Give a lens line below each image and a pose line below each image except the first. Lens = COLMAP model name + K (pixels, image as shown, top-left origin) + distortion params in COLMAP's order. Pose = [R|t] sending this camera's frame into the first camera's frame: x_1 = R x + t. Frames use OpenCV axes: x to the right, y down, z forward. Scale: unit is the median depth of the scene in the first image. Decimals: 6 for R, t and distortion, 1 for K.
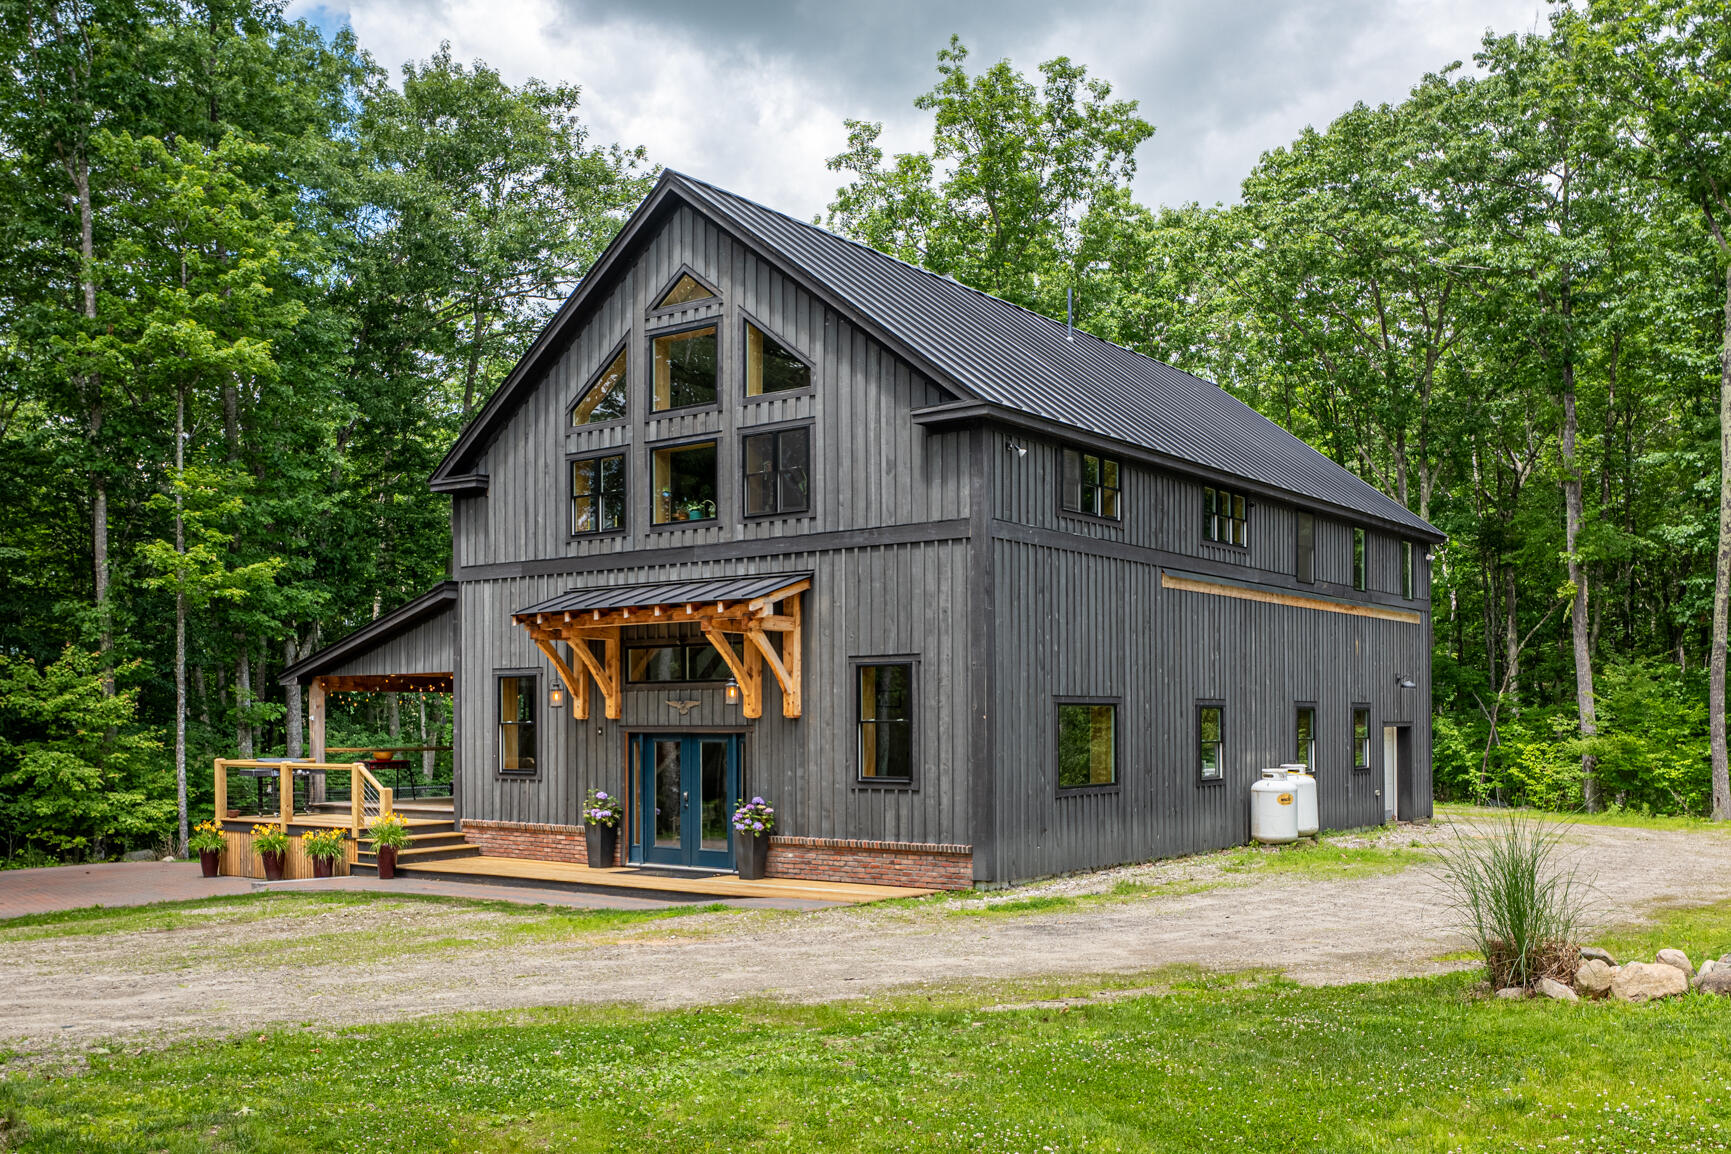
lens RADIAL K [[1592.8, 0, 859.2], [0, 1592.8, 649.8], [0, 0, 1]] dist [-0.008175, 0.000383]
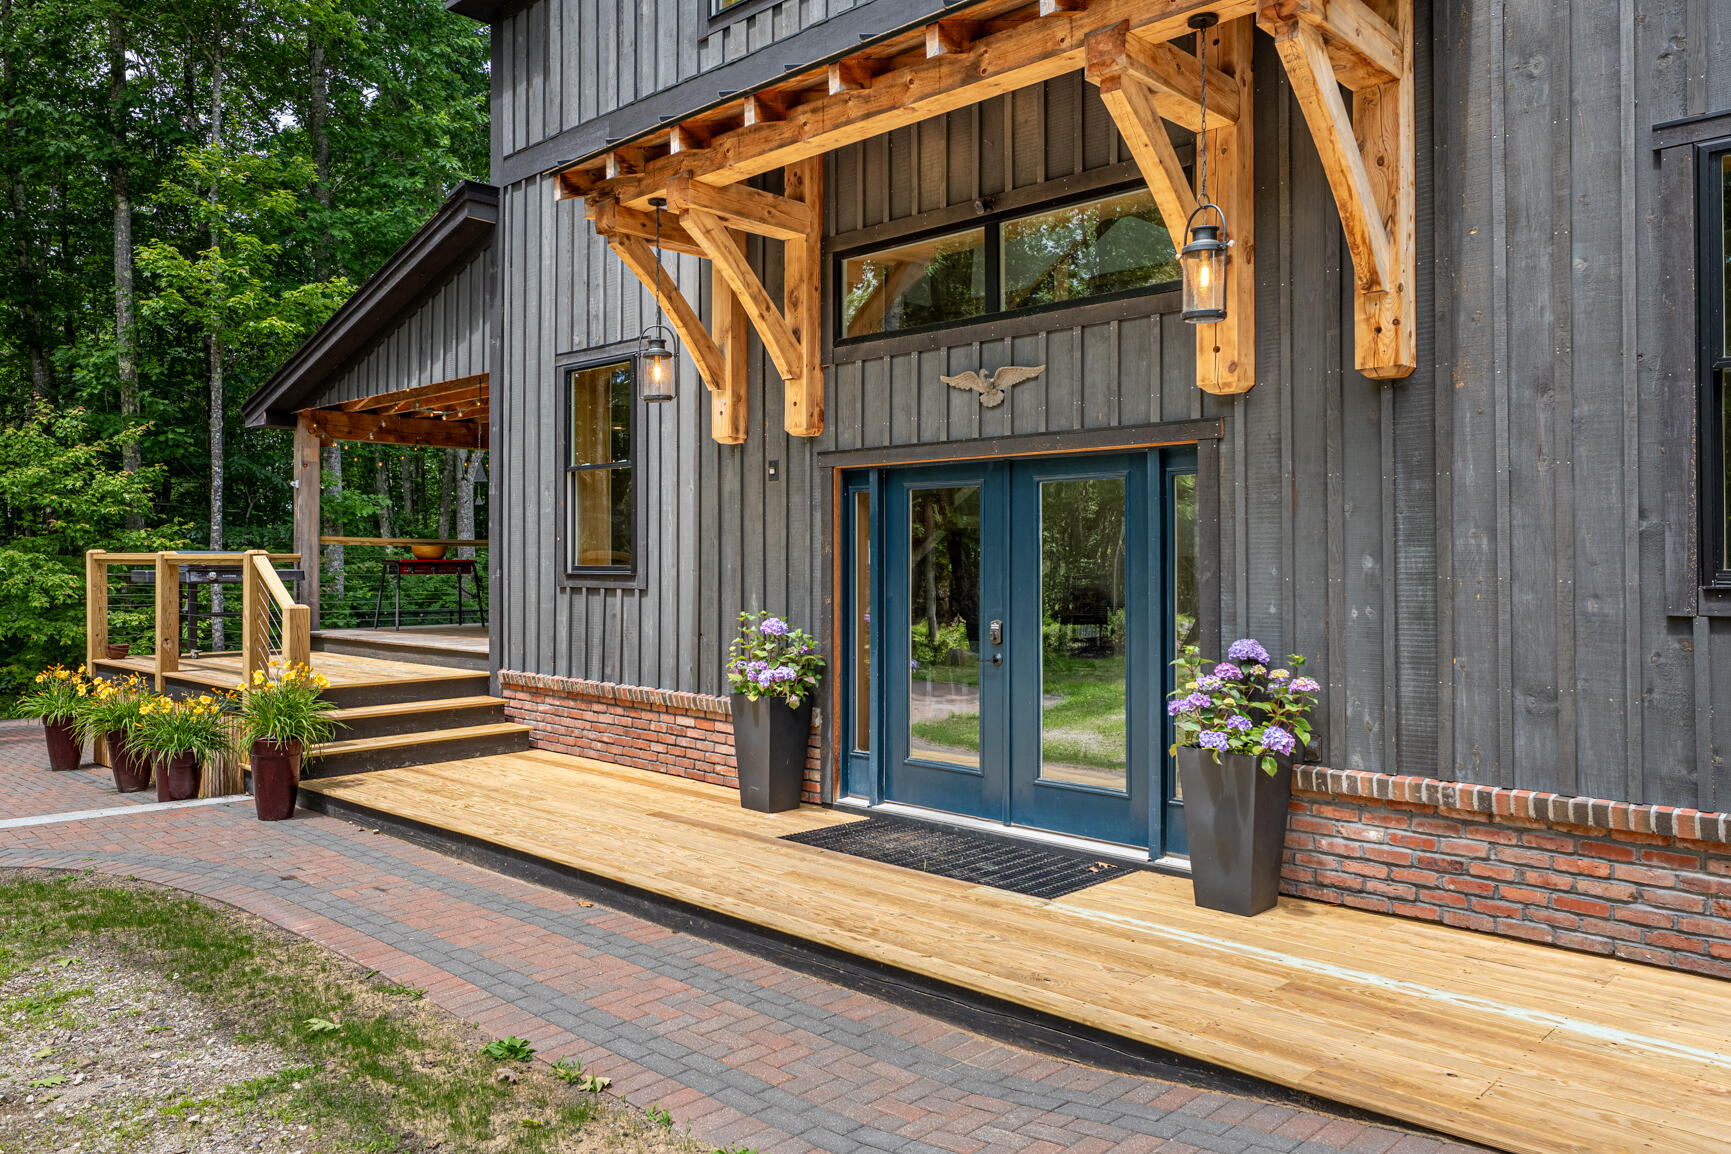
lens RADIAL K [[1215.8, 0, 868.4], [0, 1215.8, 541.5], [0, 0, 1]] dist [-0.010900, -0.001669]
pose [[0.992860, 0.003702, -0.119226, -0.102168], [-0.000600, 0.999661, 0.026046, 0.062194], [0.119282, -0.025788, 0.992525, 0.701054]]
